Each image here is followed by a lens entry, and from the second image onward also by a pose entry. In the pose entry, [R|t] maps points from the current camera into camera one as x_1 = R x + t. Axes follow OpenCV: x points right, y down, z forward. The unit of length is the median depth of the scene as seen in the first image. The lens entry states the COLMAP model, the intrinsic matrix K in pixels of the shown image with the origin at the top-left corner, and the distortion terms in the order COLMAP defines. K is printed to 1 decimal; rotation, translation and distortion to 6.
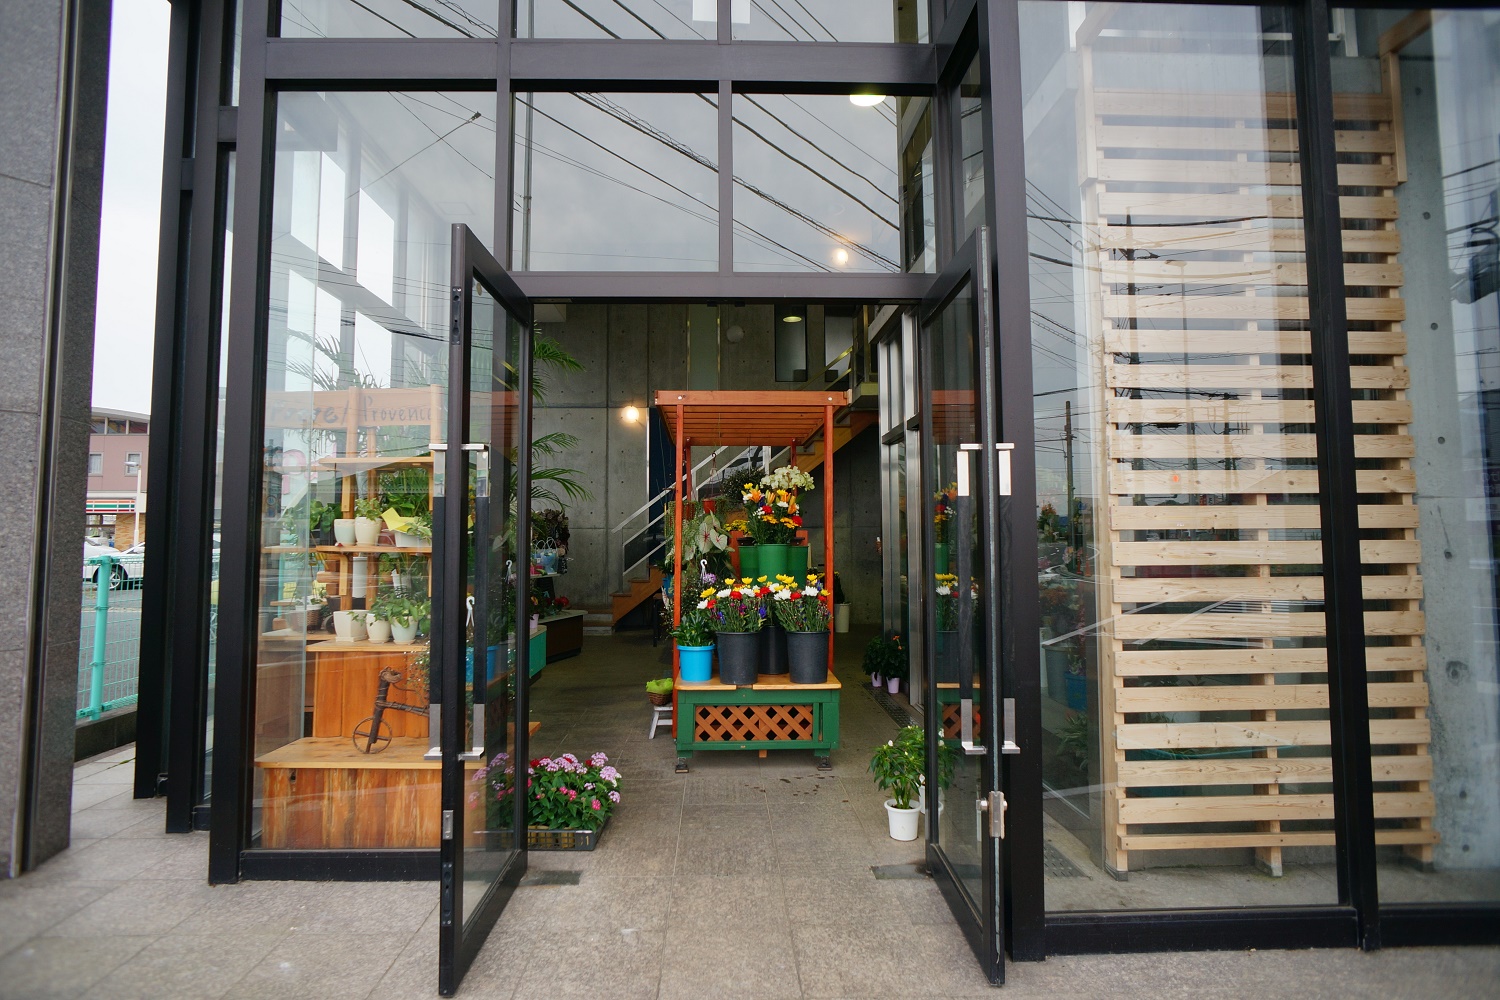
lens RADIAL K [[1007.4, 0, 750.9], [0, 1007.4, 476.9], [0, 0, 1]] dist [-0.003090, -0.001517]
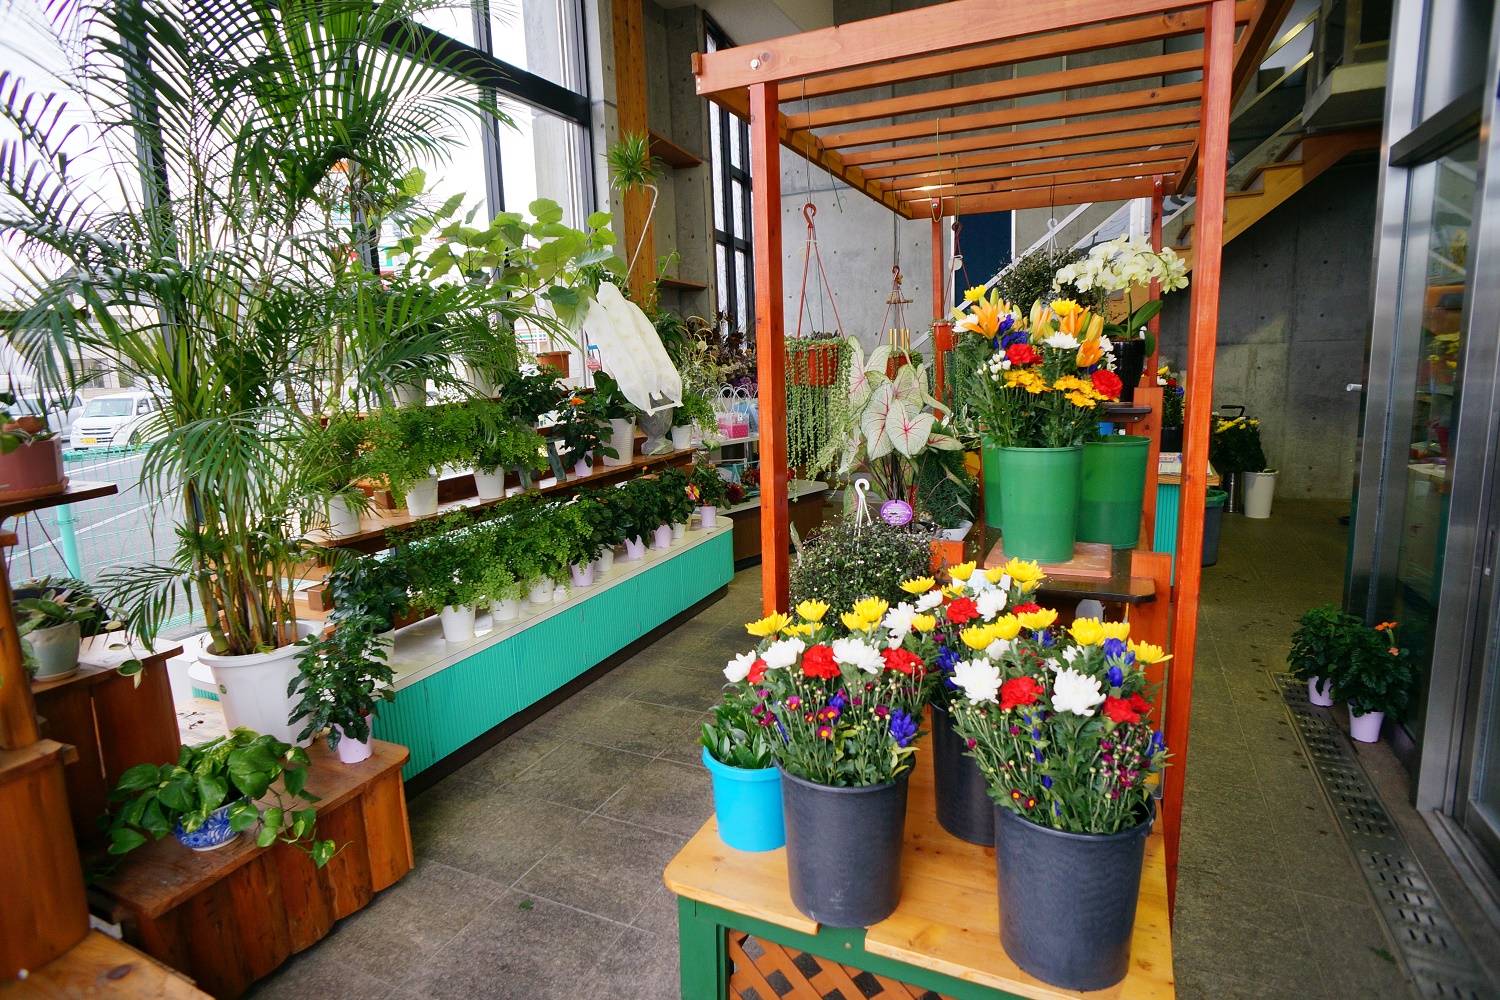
lens RADIAL K [[822.6, 0, 750.0], [0, 822.6, 500.0], [0, 0, 1]] dist [-0.000951, -0.000238]
pose [[0.888344, 0.049830, -0.456467, 0.061266], [0.065727, 0.970059, 0.233808, 0.005424], [0.454451, -0.237704, 0.858470, 0.596434]]
